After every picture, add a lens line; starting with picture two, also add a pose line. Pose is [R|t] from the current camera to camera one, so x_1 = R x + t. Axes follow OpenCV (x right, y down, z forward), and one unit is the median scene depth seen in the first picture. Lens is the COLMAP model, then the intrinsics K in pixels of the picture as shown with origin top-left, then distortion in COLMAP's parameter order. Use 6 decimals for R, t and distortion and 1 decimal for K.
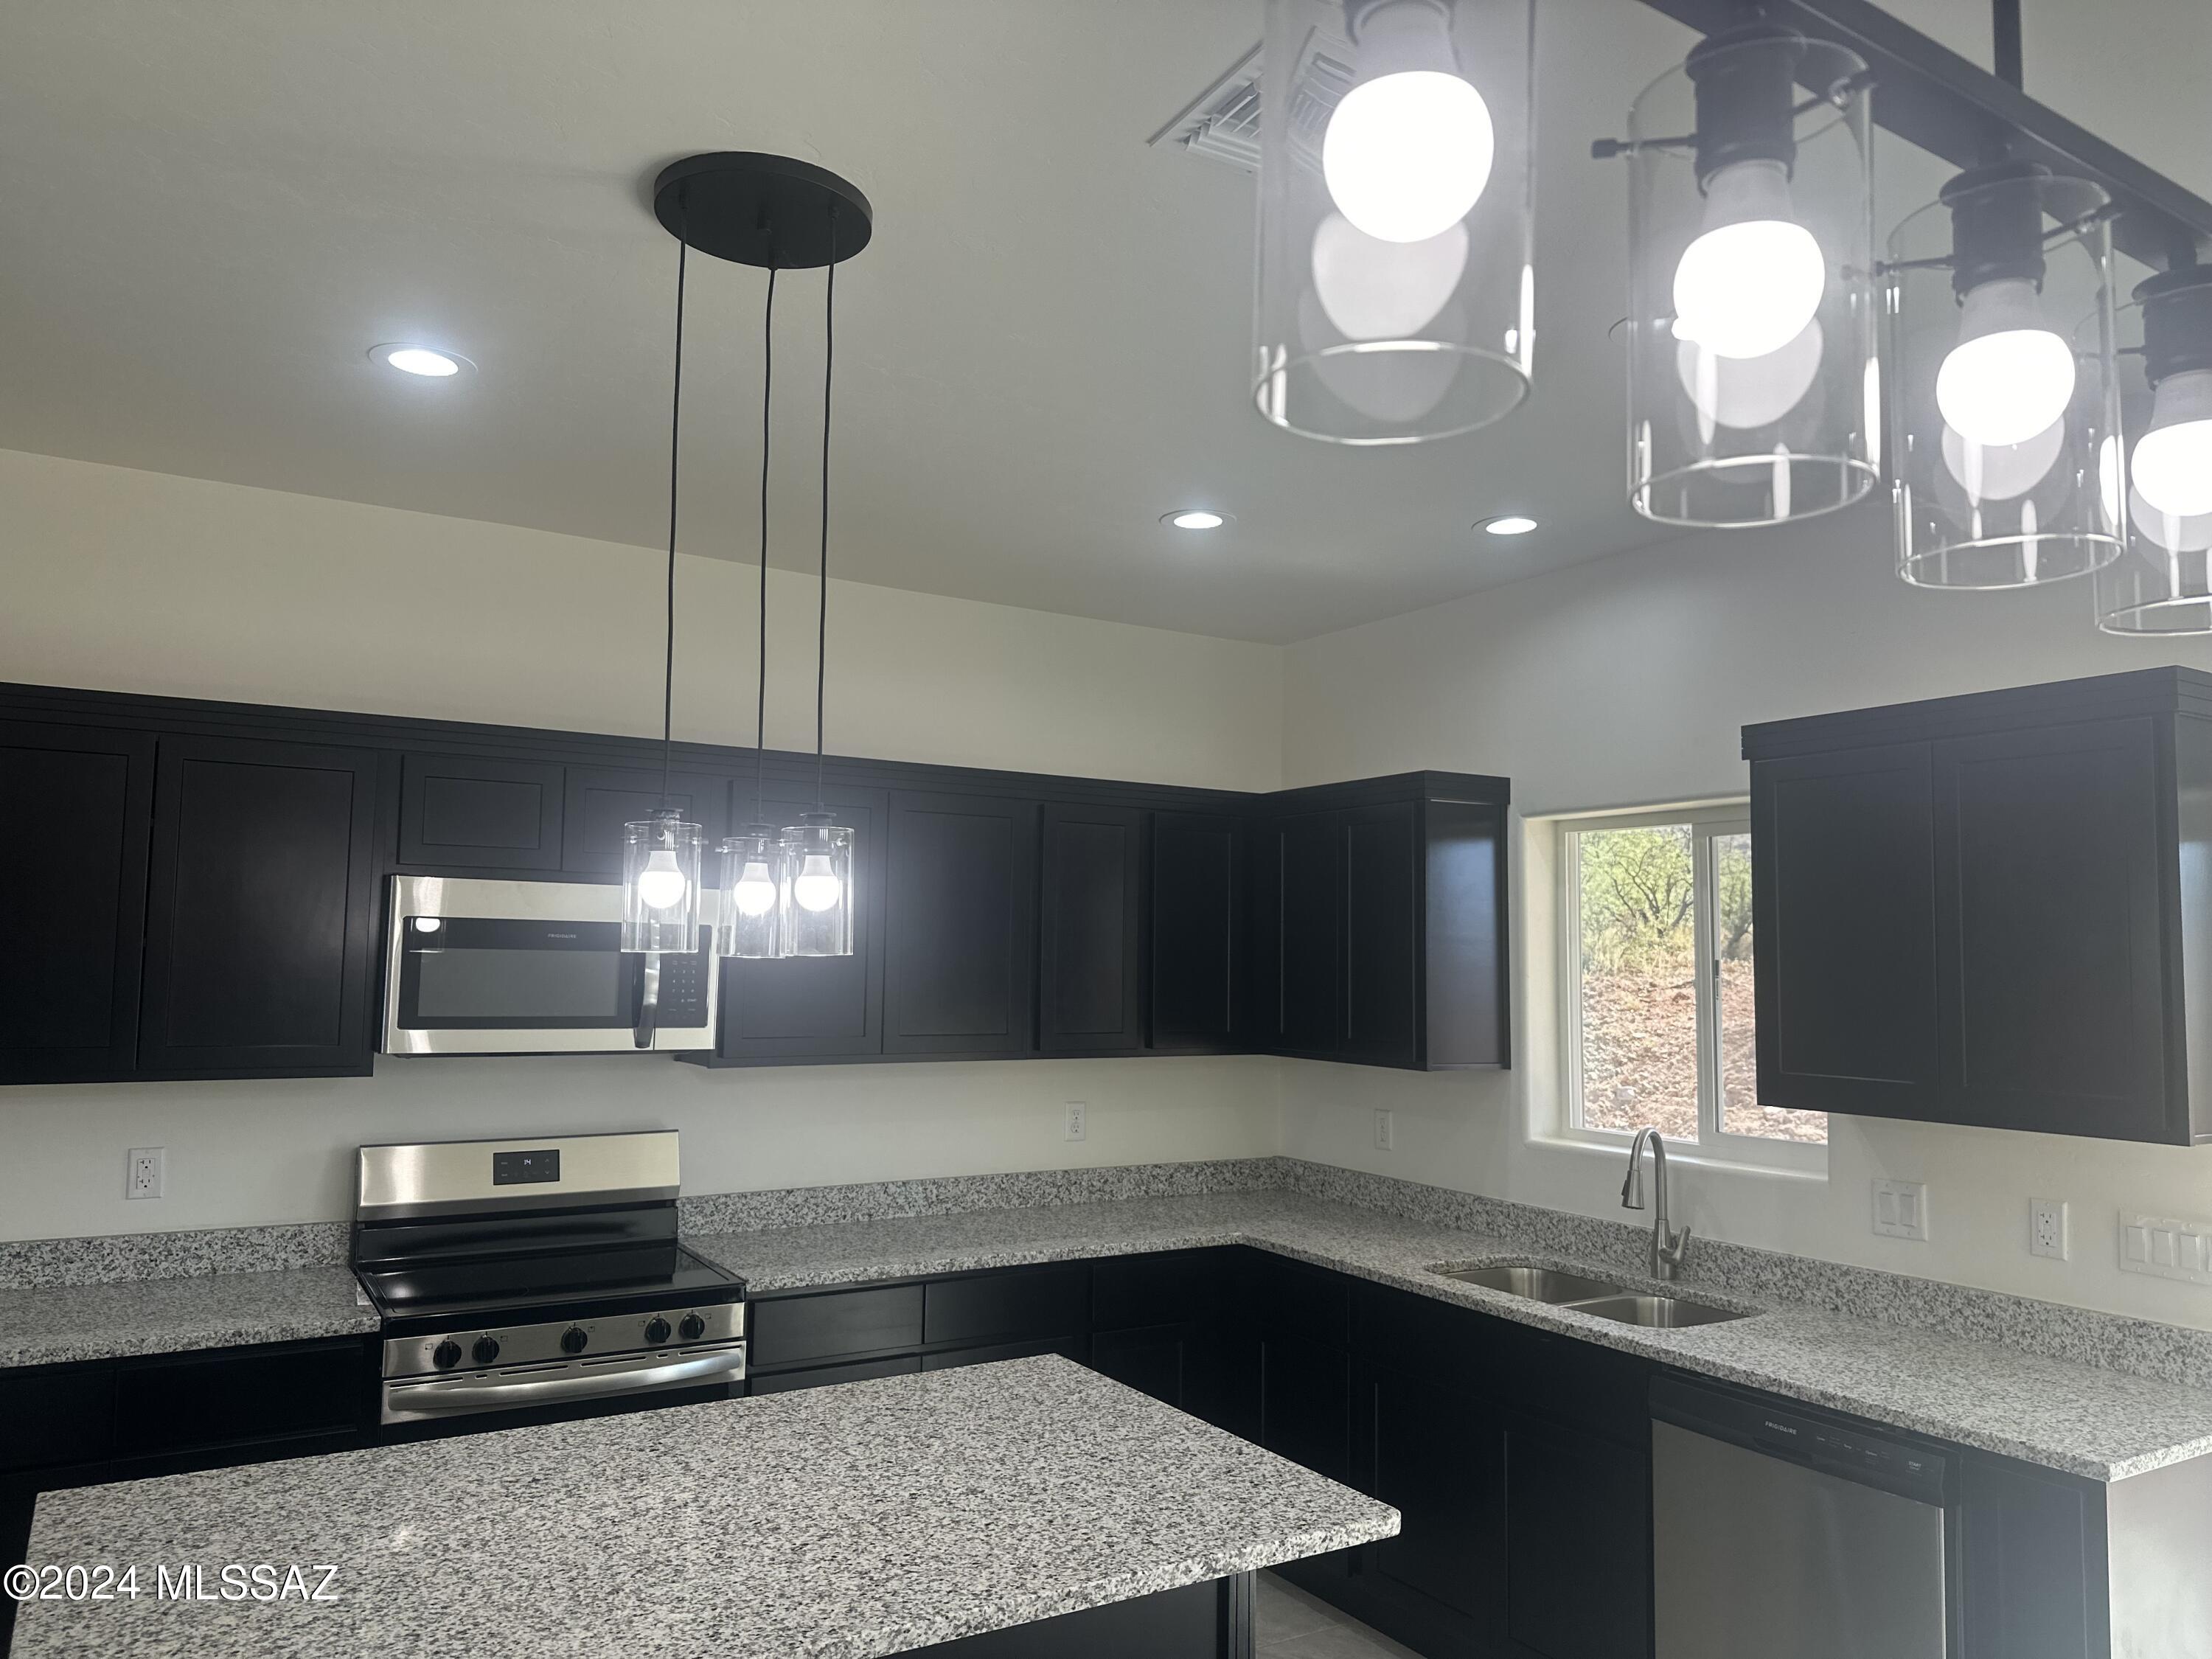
lens RADIAL K [[1573.0, 0, 1113.3], [0, 1573.0, 836.0], [0, 0, 1]] dist [-0.001878, -0.000091]
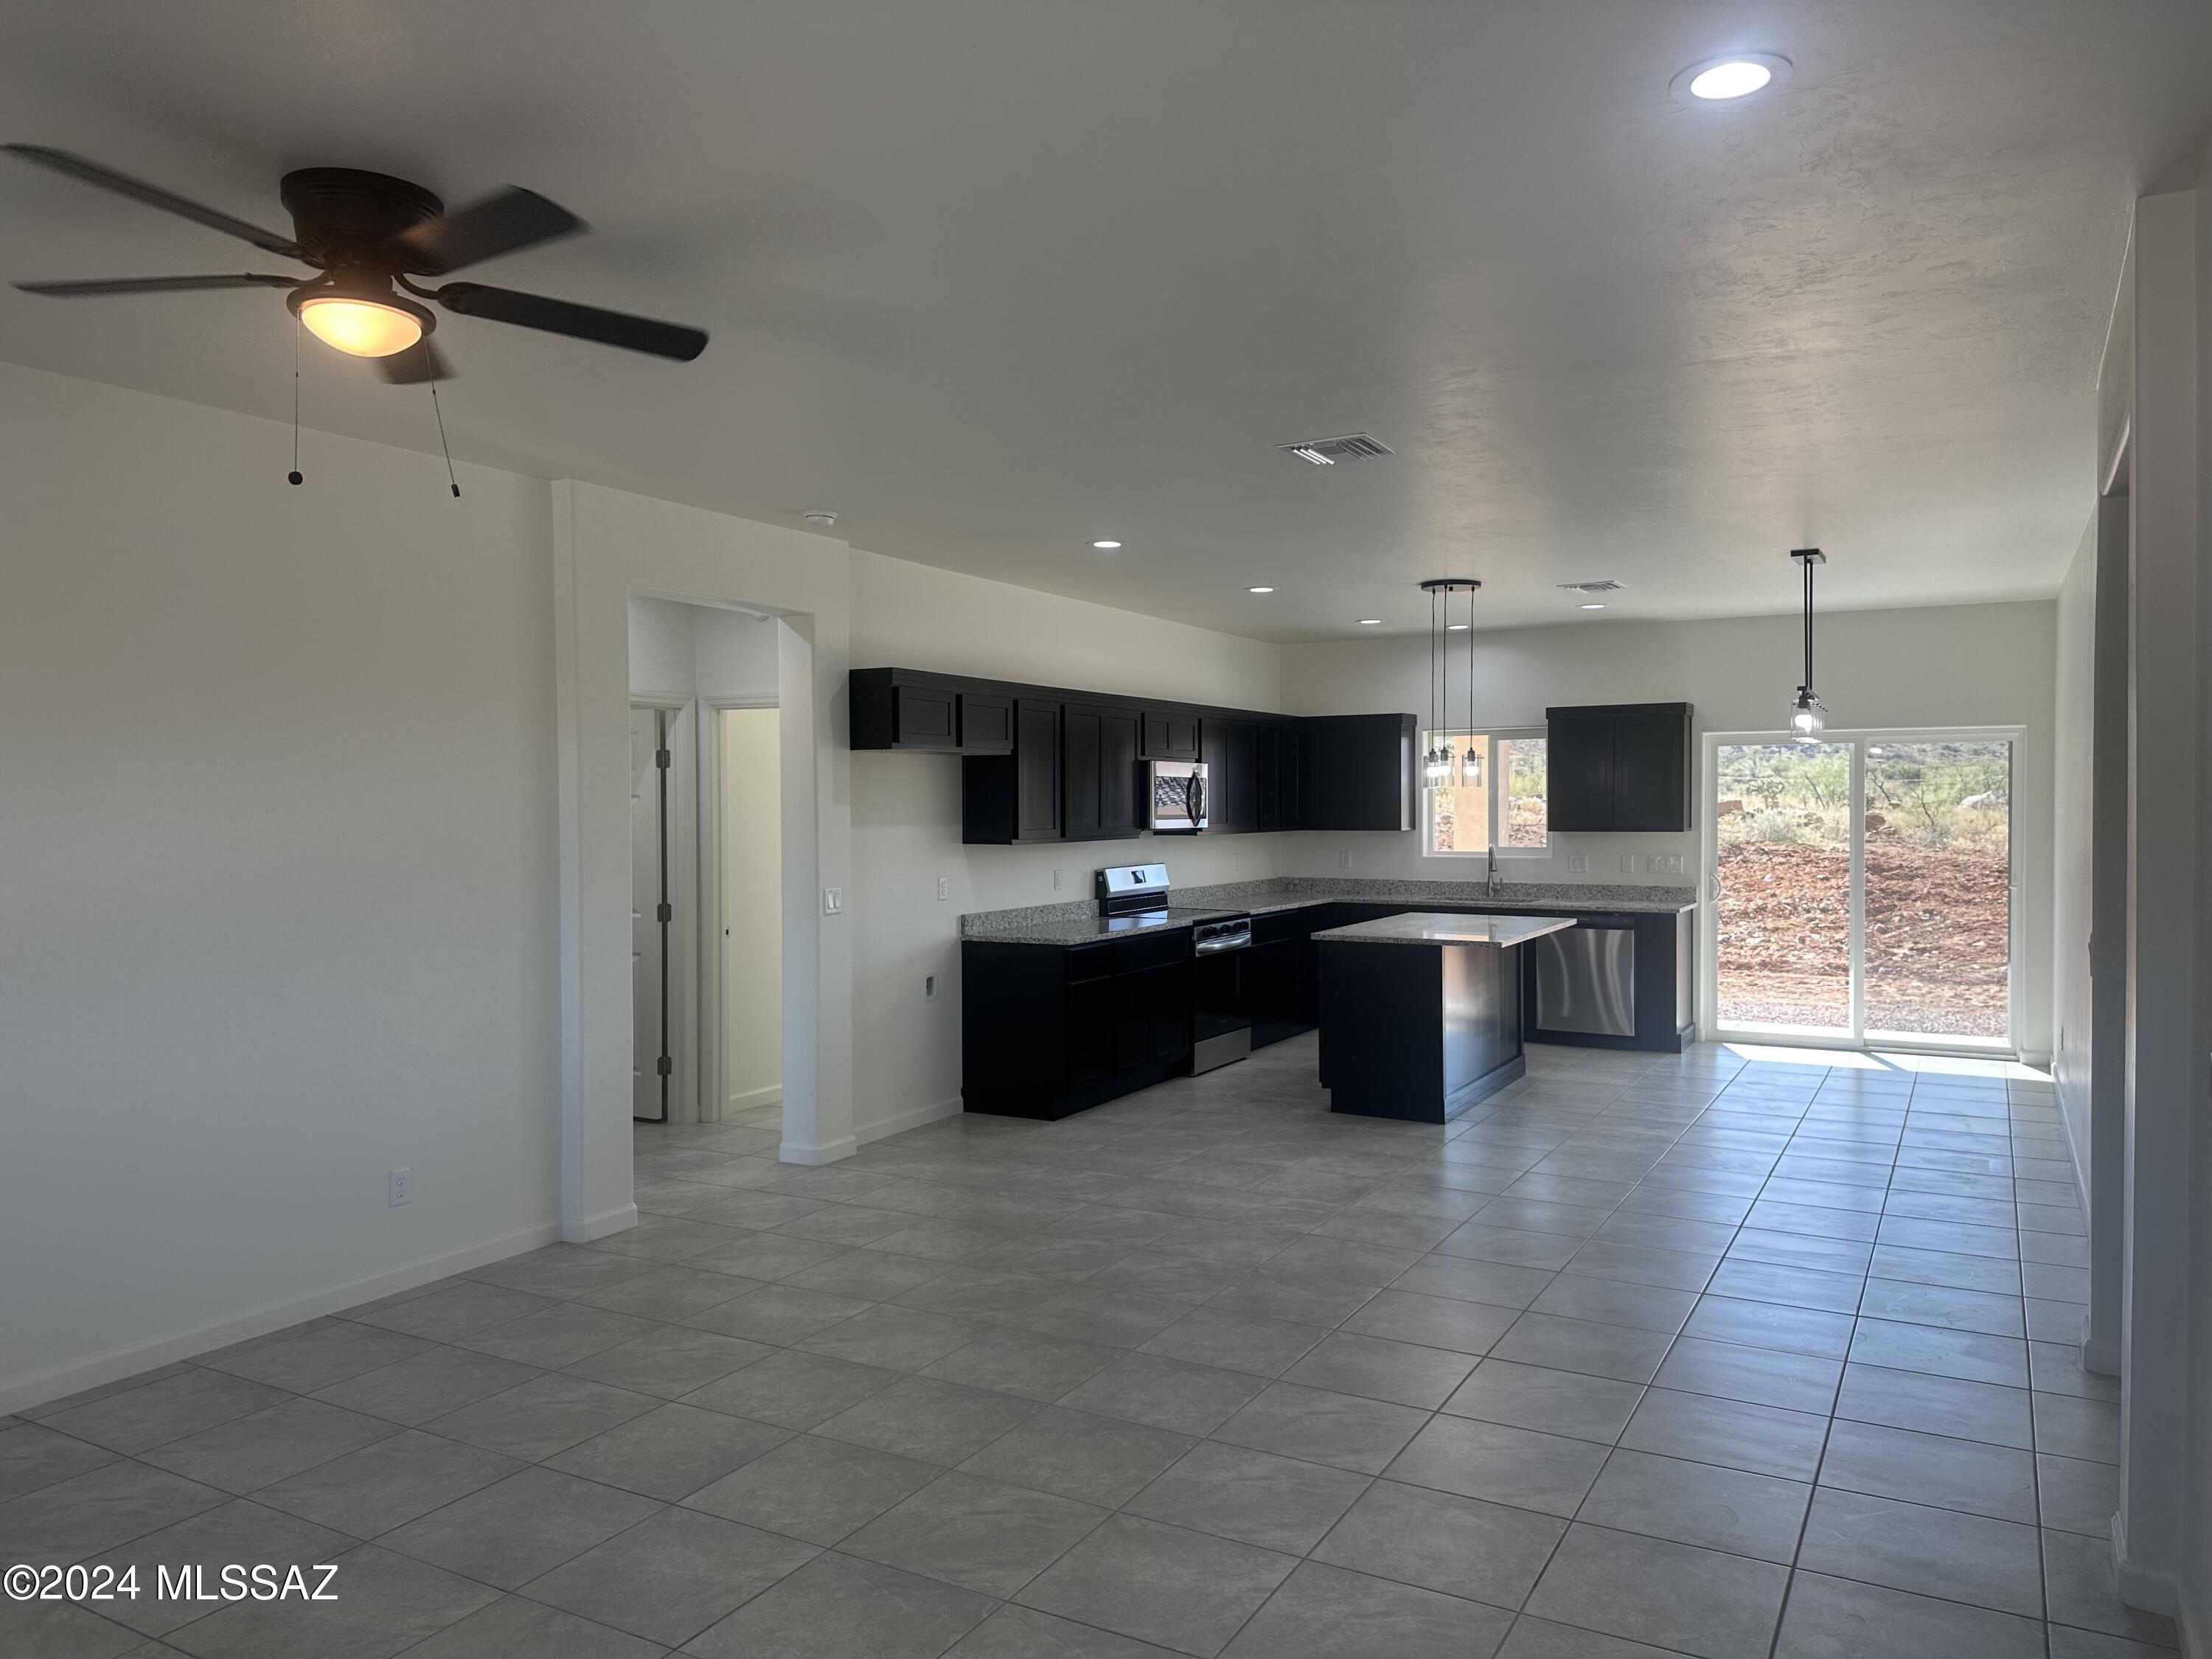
lens RADIAL K [[1573.0, 0, 1101.0], [0, 1573.0, 821.8], [0, 0, 1]] dist [-0.001878, -0.000091]
pose [[0.876808, -0.026943, 0.480086, -1.534739], [-0.021190, 0.995294, 0.094558, -0.101521], [-0.480374, -0.093083, 0.872110, -1.056433]]
